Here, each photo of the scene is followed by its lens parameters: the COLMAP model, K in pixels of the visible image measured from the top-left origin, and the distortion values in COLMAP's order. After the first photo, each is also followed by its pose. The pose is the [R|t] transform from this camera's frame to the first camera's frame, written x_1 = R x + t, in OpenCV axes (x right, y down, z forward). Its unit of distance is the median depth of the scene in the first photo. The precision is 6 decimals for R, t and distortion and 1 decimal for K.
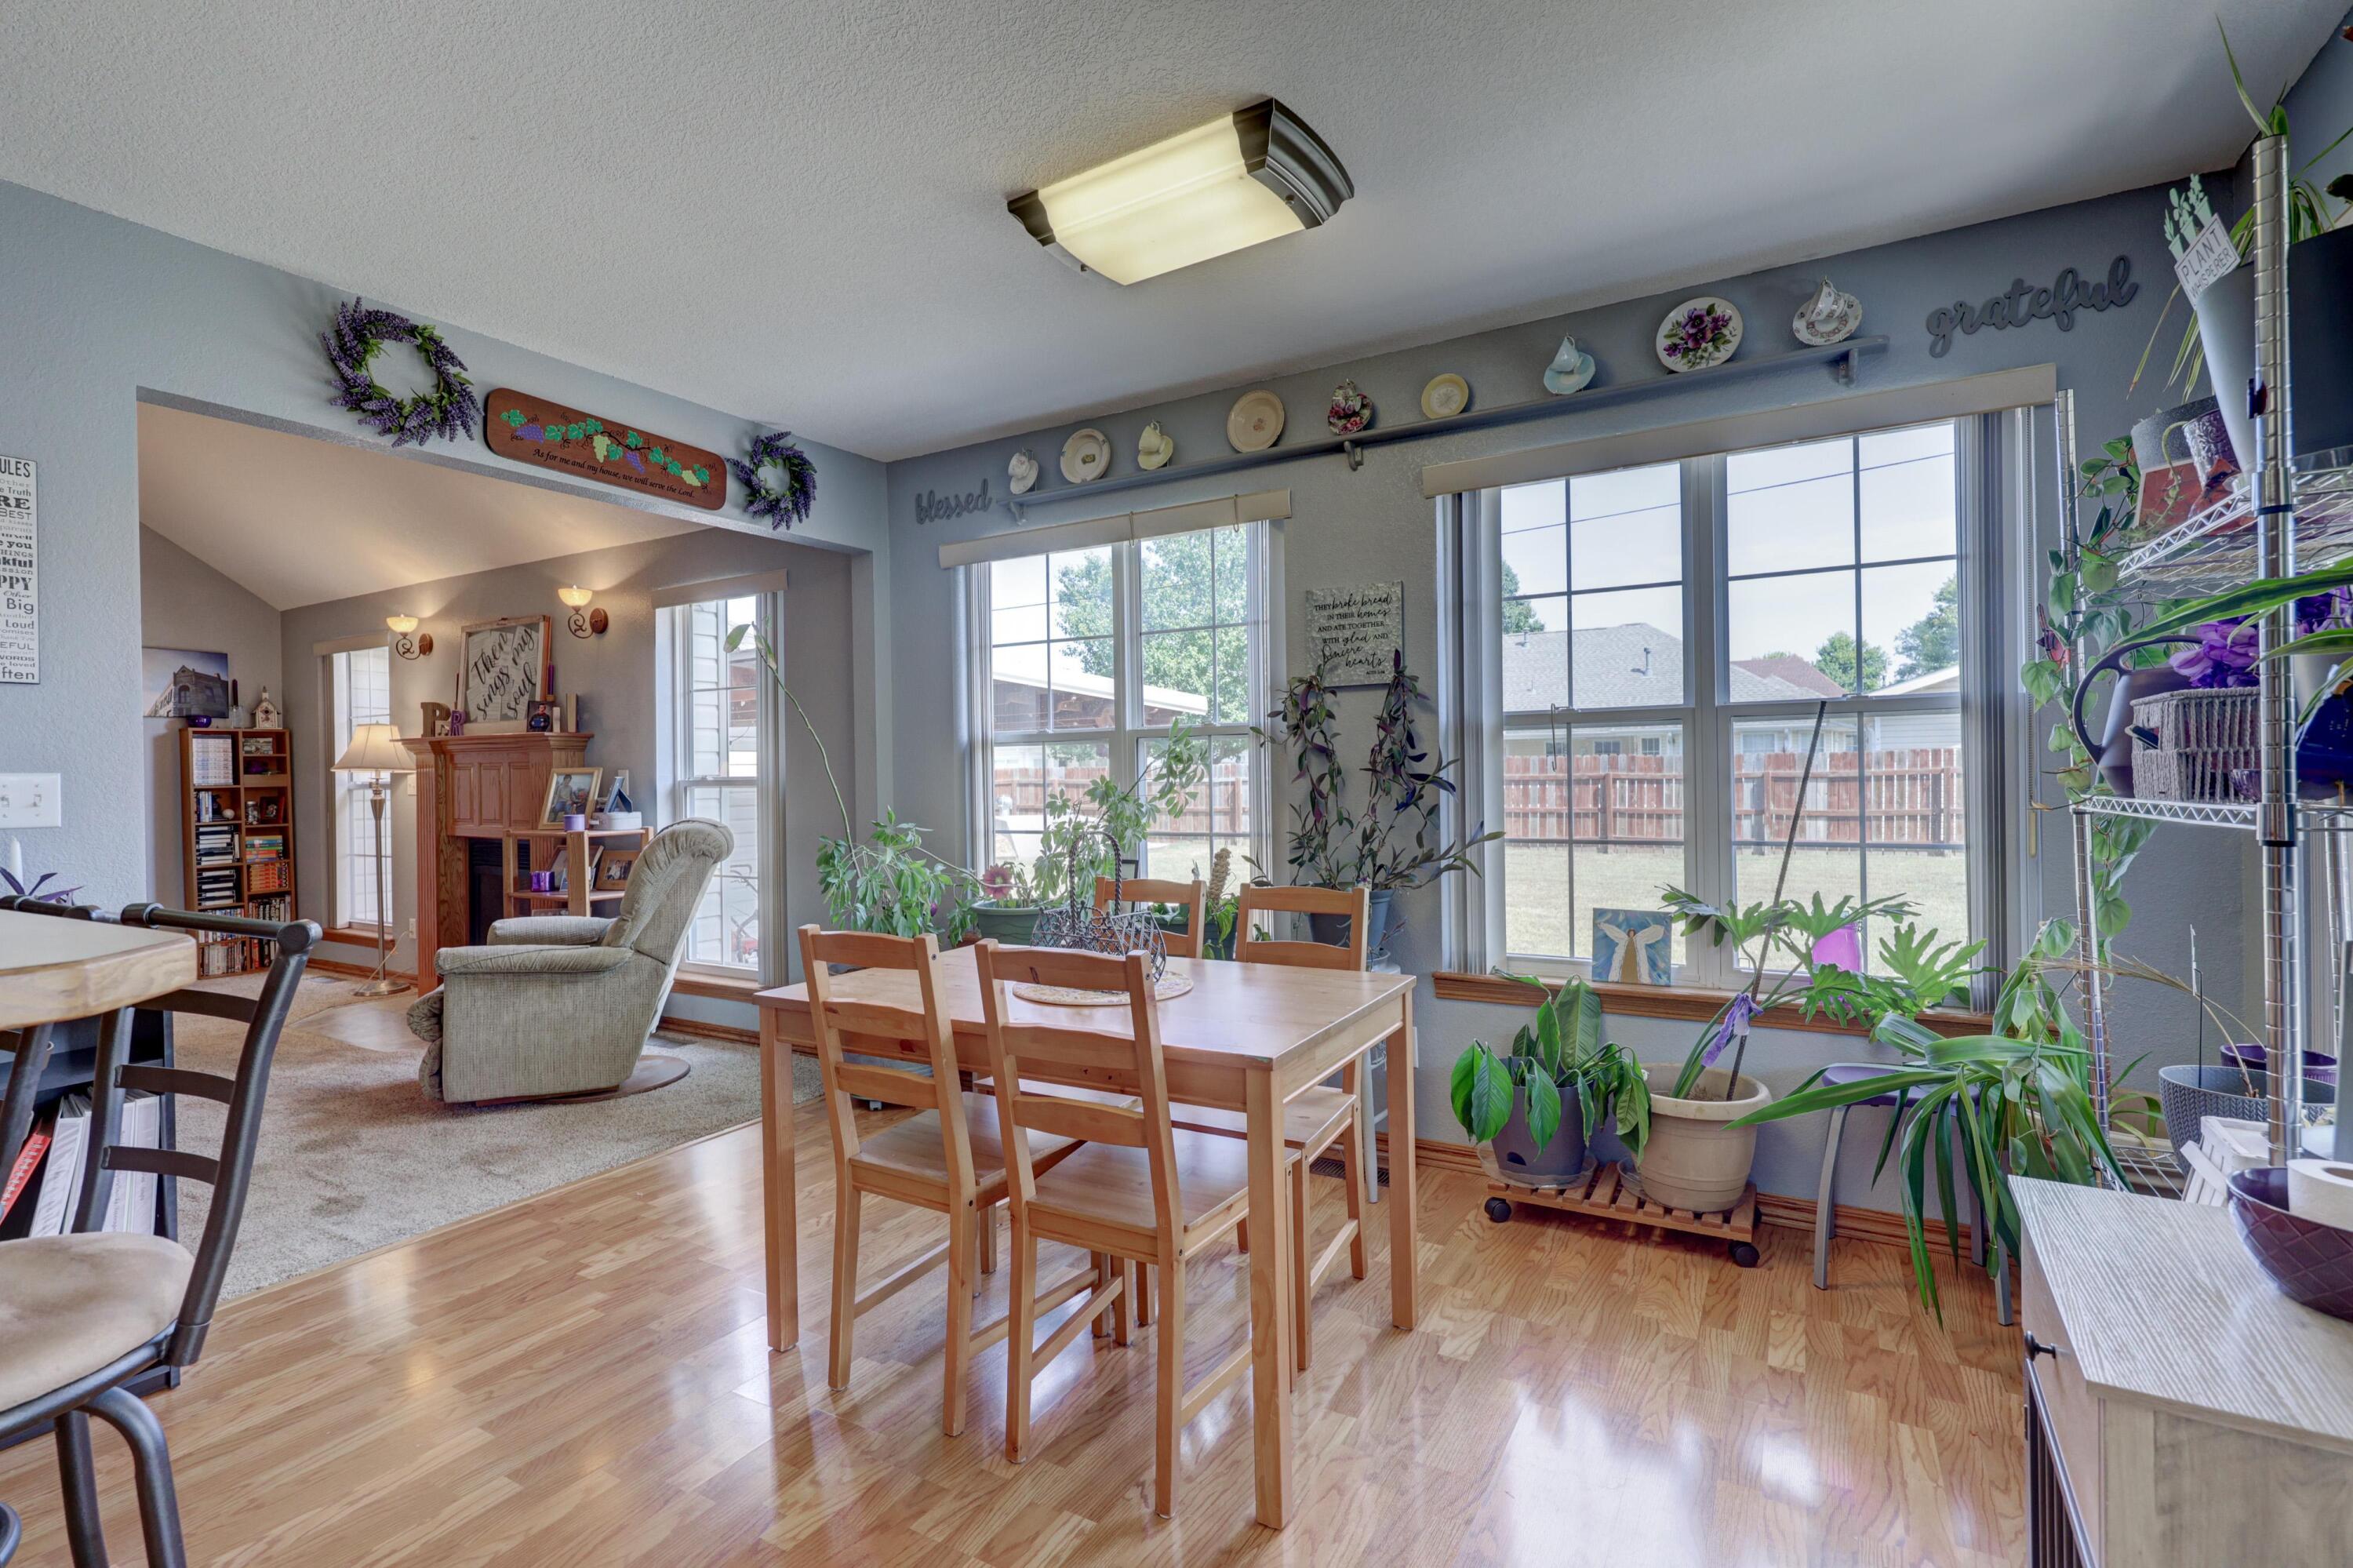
lens RADIAL K [[1075.3, 0, 1187.9], [0, 1075.3, 782.1], [0, 0, 1]] dist [0.000233, -0.001203]
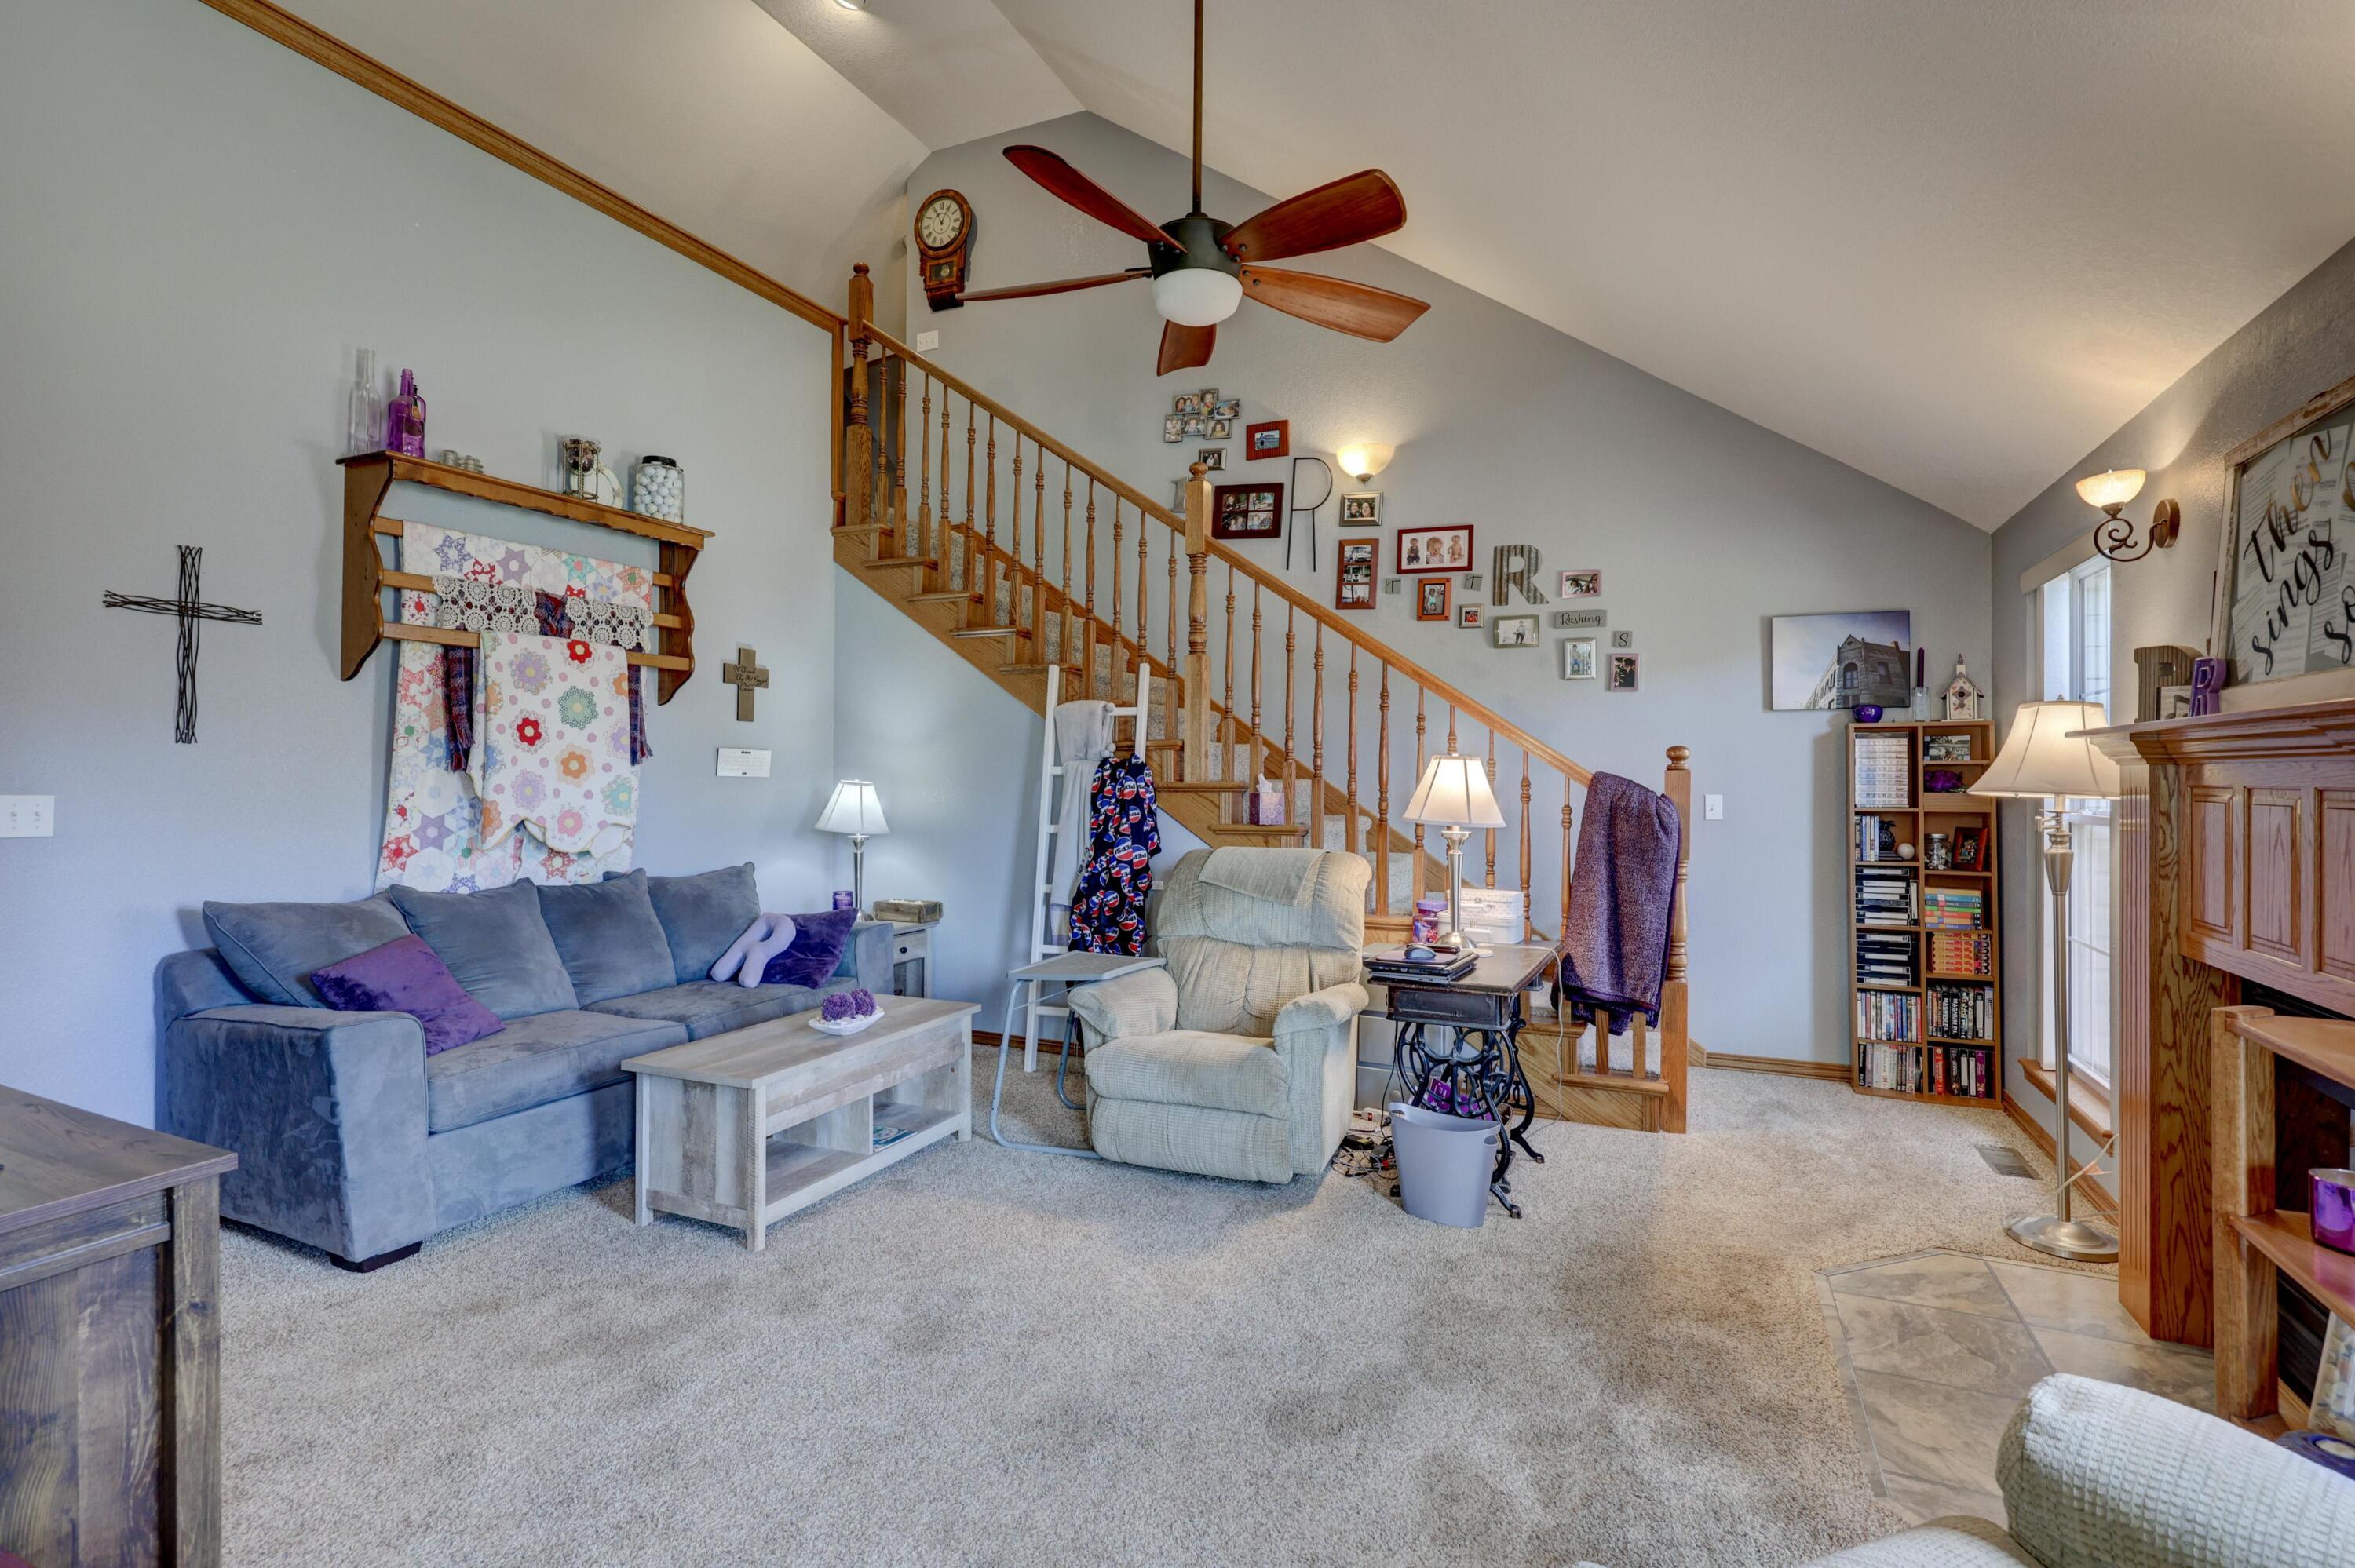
lens RADIAL K [[1076.0, 0, 1200.9], [0, 1076.0, 754.4], [0, 0, 1]] dist [0.000233, -0.001203]
pose [[0.083430, -0.005001, -0.996501, -0.508586], [-0.018941, 0.999799, -0.006603, -0.033643], [0.996334, 0.019426, 0.083318, 0.980251]]
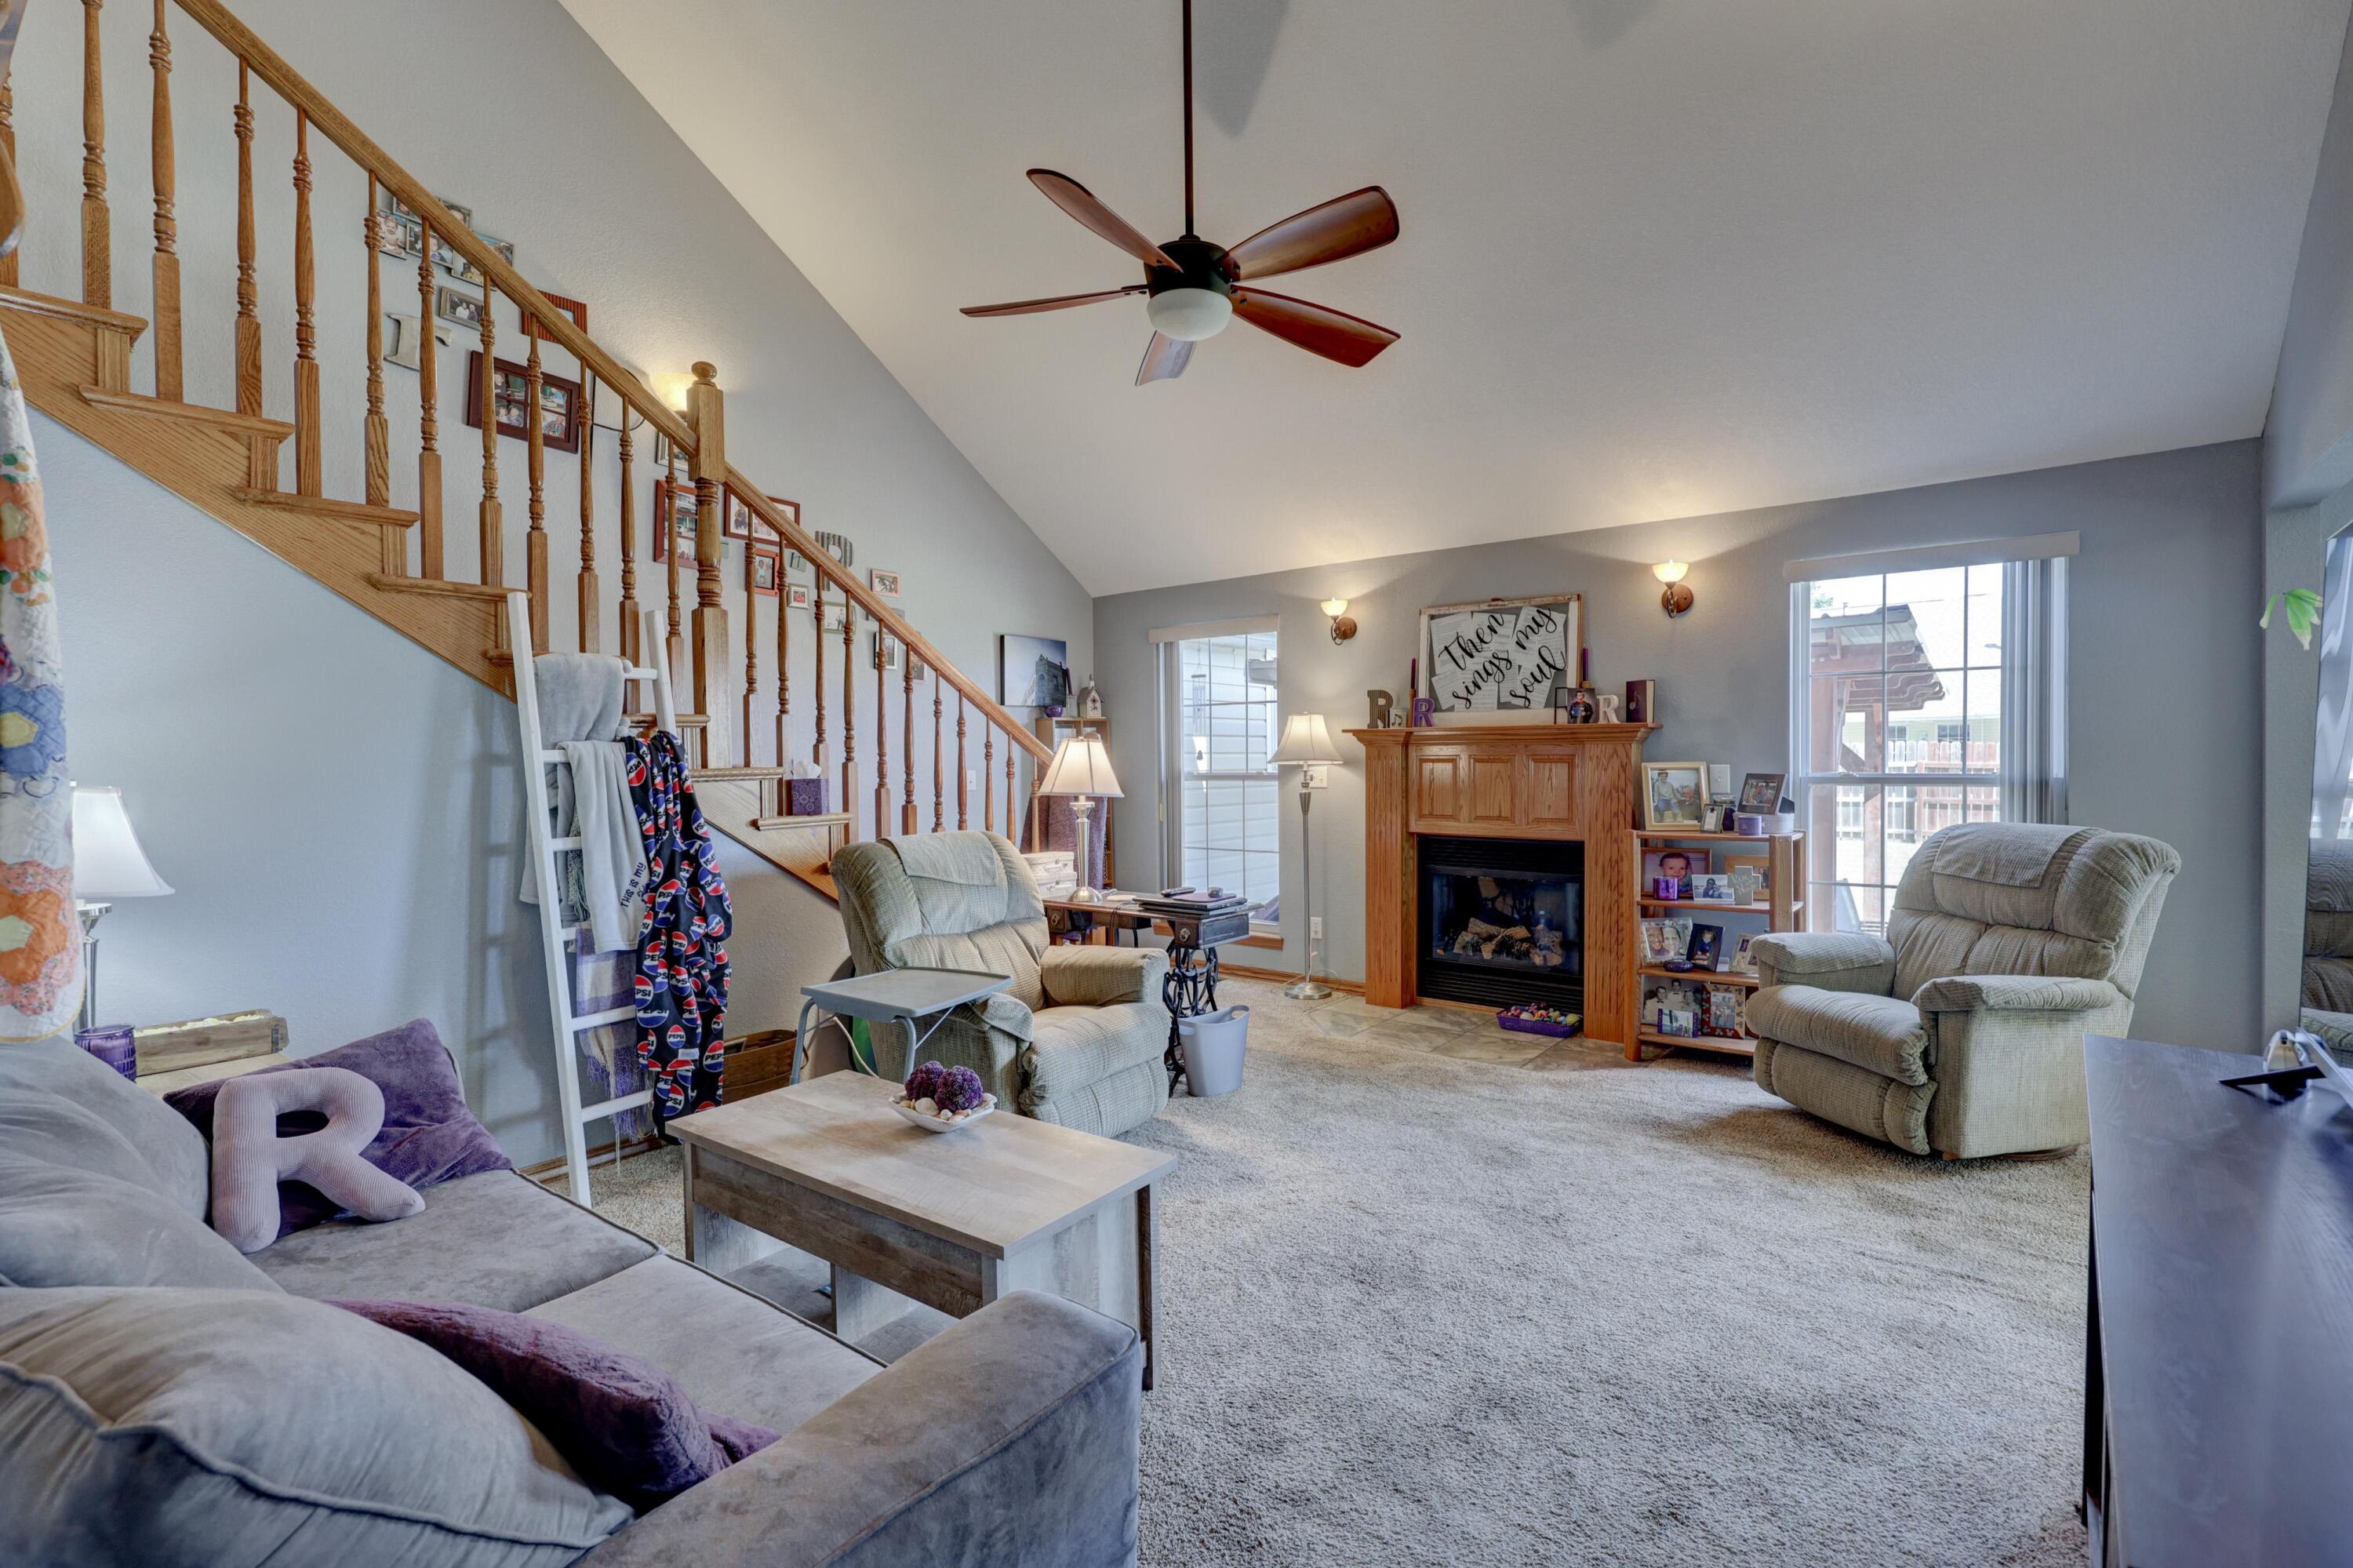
lens RADIAL K [[1075.3, 0, 1143.9], [0, 1075.3, 758.6], [0, 0, 1]] dist [0.000233, -0.001203]
pose [[0.985295, 0.004740, -0.170794, -1.269326], [-0.005896, 0.999963, -0.006258, -0.013334], [0.170758, 0.007173, 0.985287, 0.082946]]
